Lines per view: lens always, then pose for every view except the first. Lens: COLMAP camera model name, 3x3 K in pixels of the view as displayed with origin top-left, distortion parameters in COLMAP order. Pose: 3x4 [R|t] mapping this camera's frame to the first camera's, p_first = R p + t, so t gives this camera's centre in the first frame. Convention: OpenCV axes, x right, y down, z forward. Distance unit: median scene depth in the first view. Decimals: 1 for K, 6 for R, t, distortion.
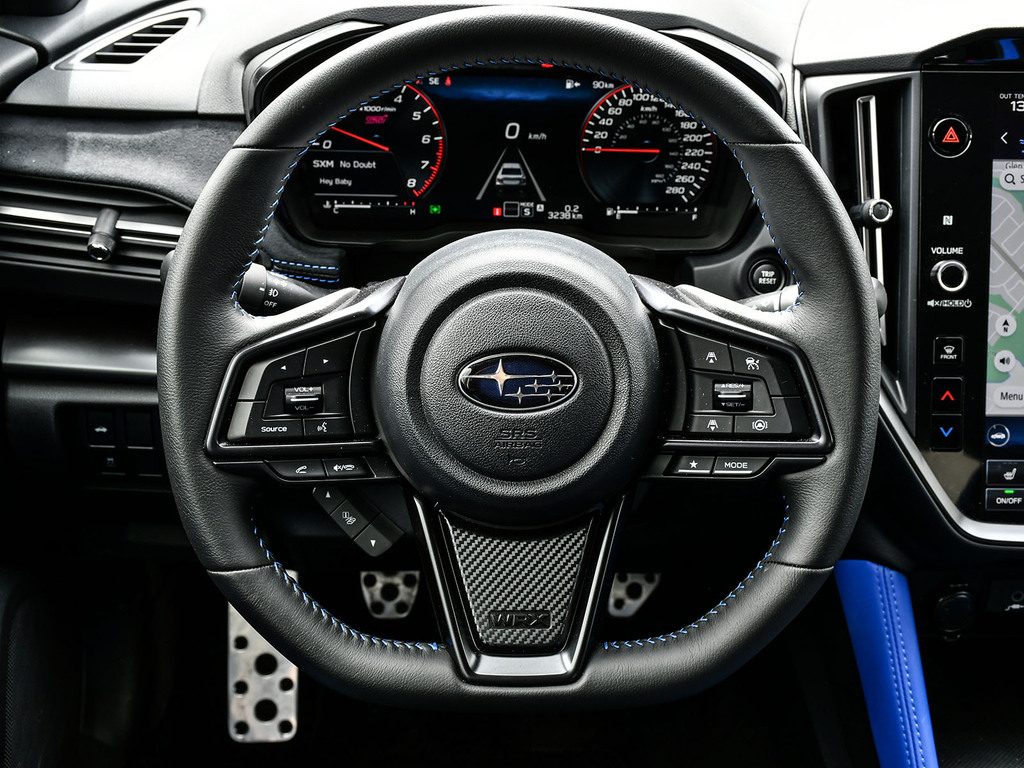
lens RADIAL K [[1530.3, 0, 512.0], [0, 1530.3, 384.0], [0, 0, 1]] dist [-0.009813, 0.012776]
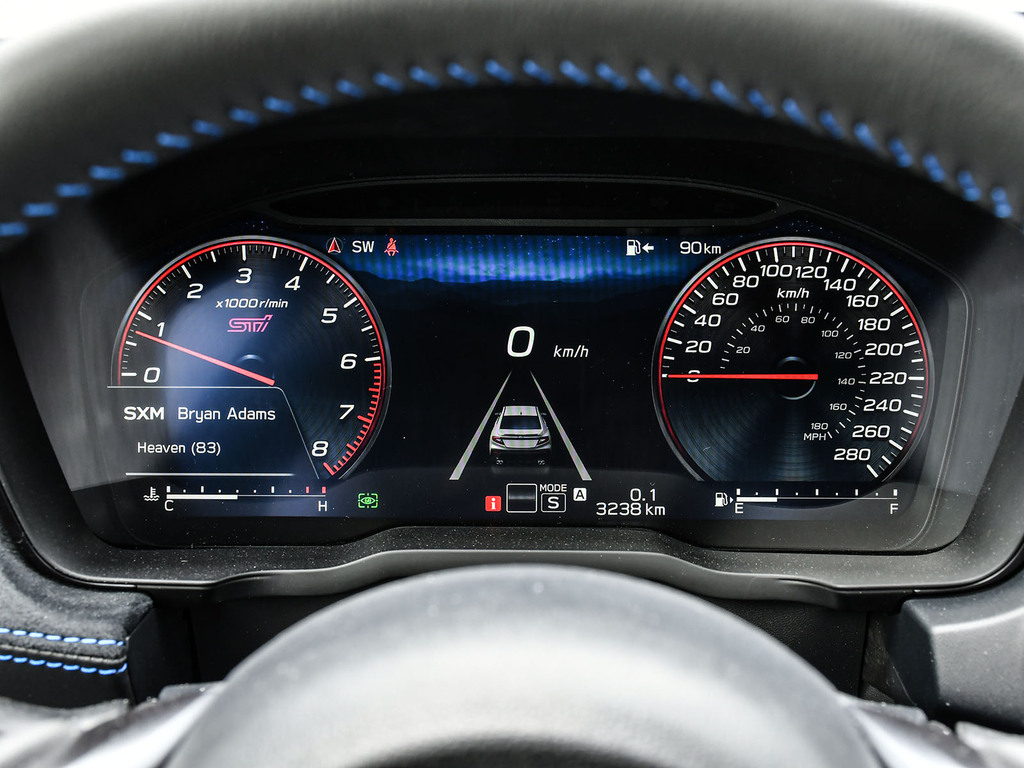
lens RADIAL K [[1521.2, 0, 512.0], [0, 1521.2, 384.0], [0, 0, 1]] dist [-0.018209, -0.011317]
pose [[0.999418, -0.017943, -0.029006, 0.011517], [0.012574, 0.984369, -0.175667, -0.064574], [0.031704, 0.175200, 0.984022, 0.512921]]
